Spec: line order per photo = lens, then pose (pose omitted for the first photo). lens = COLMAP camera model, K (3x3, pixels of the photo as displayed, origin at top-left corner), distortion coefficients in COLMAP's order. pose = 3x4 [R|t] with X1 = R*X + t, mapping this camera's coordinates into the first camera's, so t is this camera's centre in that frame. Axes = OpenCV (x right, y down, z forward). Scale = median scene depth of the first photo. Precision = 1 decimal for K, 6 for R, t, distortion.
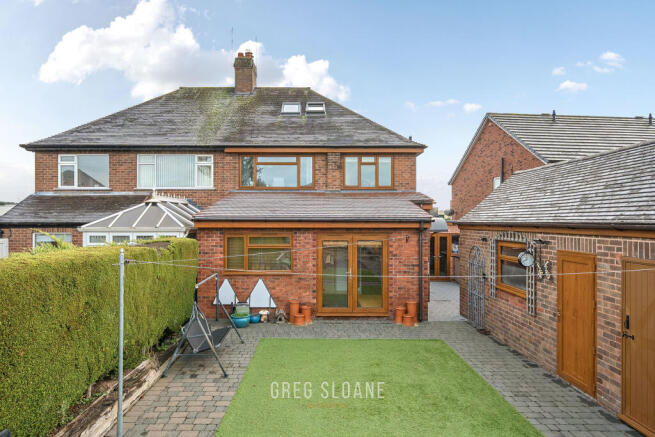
lens RADIAL K [[396.3, 0, 324.4], [0, 396.3, 219.8], [0, 0, 1]] dist [0.000704, 0.000218]
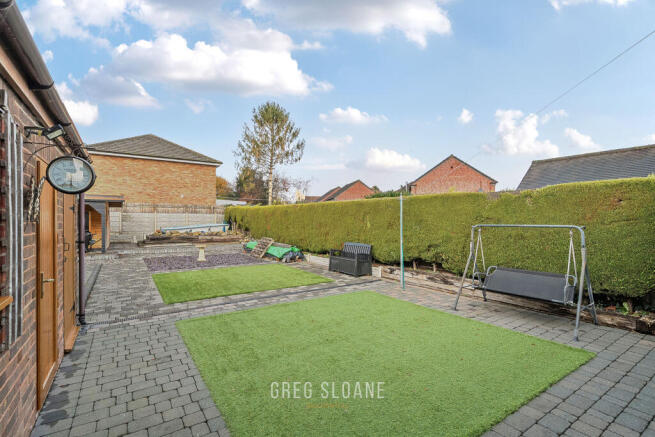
lens RADIAL K [[306.5, 0, 324.0], [0, 306.5, 220.5], [0, 0, 1]] dist [-0.000144, -0.000058]
pose [[-0.845398, -0.002698, -0.534129, 0.559853], [-0.001715, 0.999996, -0.002337, 0.176622], [0.534133, -0.001059, -0.845400, 1.713020]]
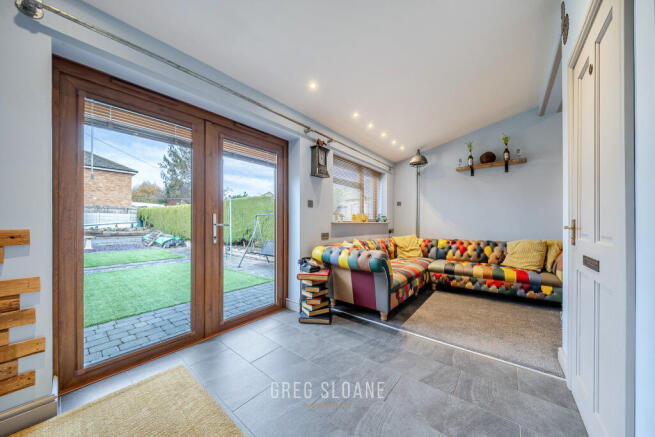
lens RADIAL K [[226.7, 0, 323.2], [0, 226.7, 222.9], [0, 0, 1]] dist [-0.001126, -0.000019]
pose [[-0.664416, -0.006492, -0.747335, 0.269273], [-0.002256, 0.999975, -0.006681, 0.238165], [0.747360, -0.002753, -0.664414, 2.161923]]
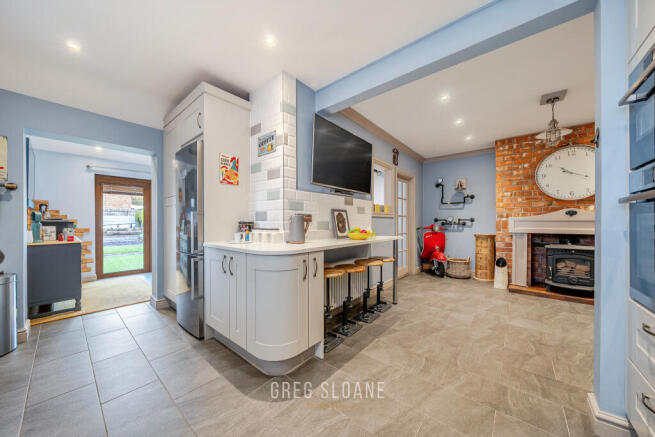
lens RADIAL K [[226.7, 0, 323.2], [0, 226.7, 222.9], [0, 0, 1]] dist [-0.001126, -0.000019]
pose [[-0.668935, -0.003768, -0.743311, 0.328324], [0.000621, 0.999984, -0.005627, 0.231863], [0.743320, -0.004226, -0.668922, 2.847968]]
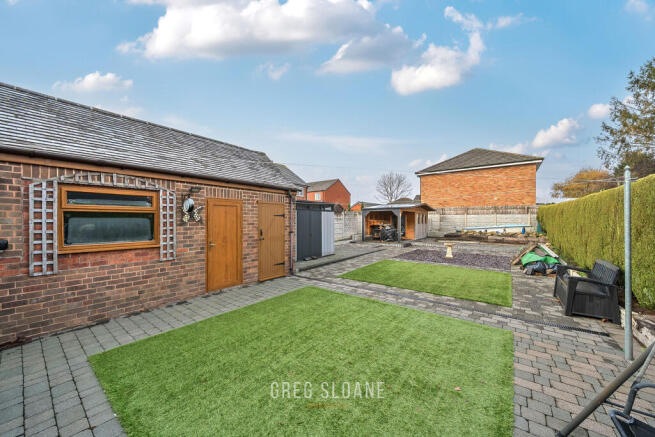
lens RADIAL K [[244.4, 0, 319.6], [0, 244.4, 218.7], [0, 0, 1]] dist [0.000097, 0.000161]
pose [[-0.772610, -0.001822, 0.634878, -0.239490], [-0.006024, 0.999972, -0.004460, 0.167807], [-0.634852, -0.007270, -0.772599, 1.577152]]
